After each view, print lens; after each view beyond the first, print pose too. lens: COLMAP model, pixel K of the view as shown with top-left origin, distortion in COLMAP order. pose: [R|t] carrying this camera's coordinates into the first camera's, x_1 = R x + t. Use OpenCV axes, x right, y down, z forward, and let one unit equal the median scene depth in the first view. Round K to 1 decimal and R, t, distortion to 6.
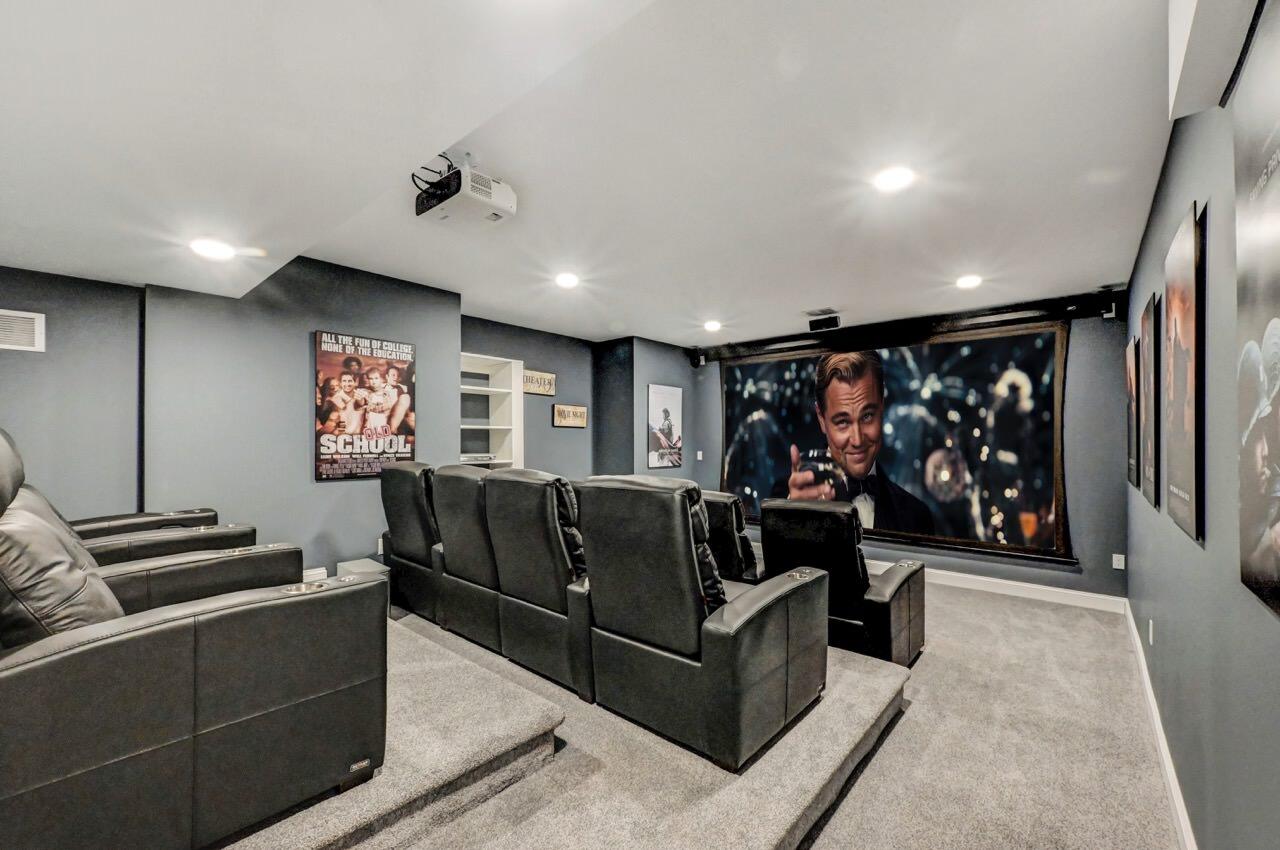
lens RADIAL K [[511.9, 0, 640.0], [0, 511.9, 434.4], [0, 0, 1]] dist [0.002343, 0.000210]
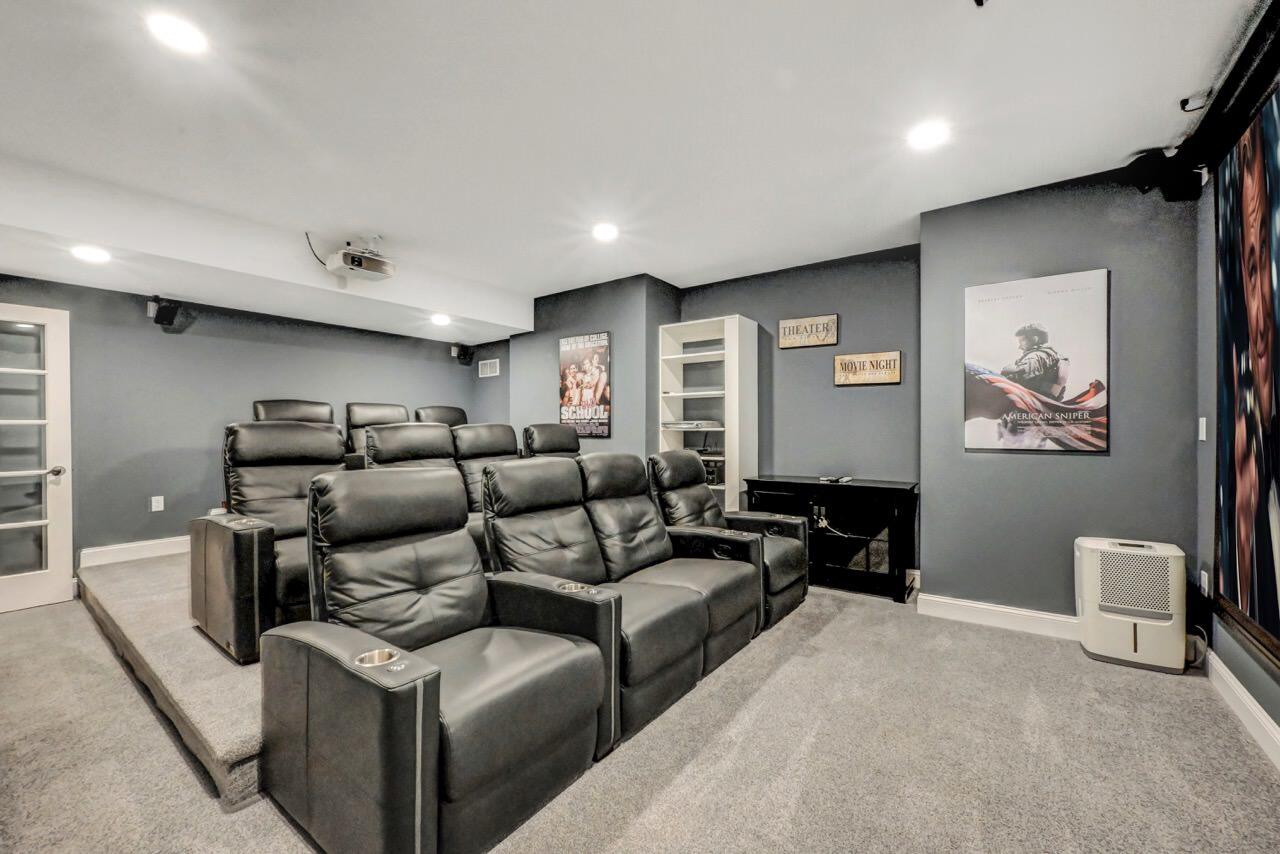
lens RADIAL K [[513.6, 0, 641.1], [0, 513.6, 424.2], [0, 0, 1]] dist [0.000188, 0.000064]
pose [[0.082641, -0.009355, -0.996535, 0.805958], [0.016535, 0.999831, -0.008015, 0.060636], [0.996442, -0.015815, 0.082782, 0.983599]]
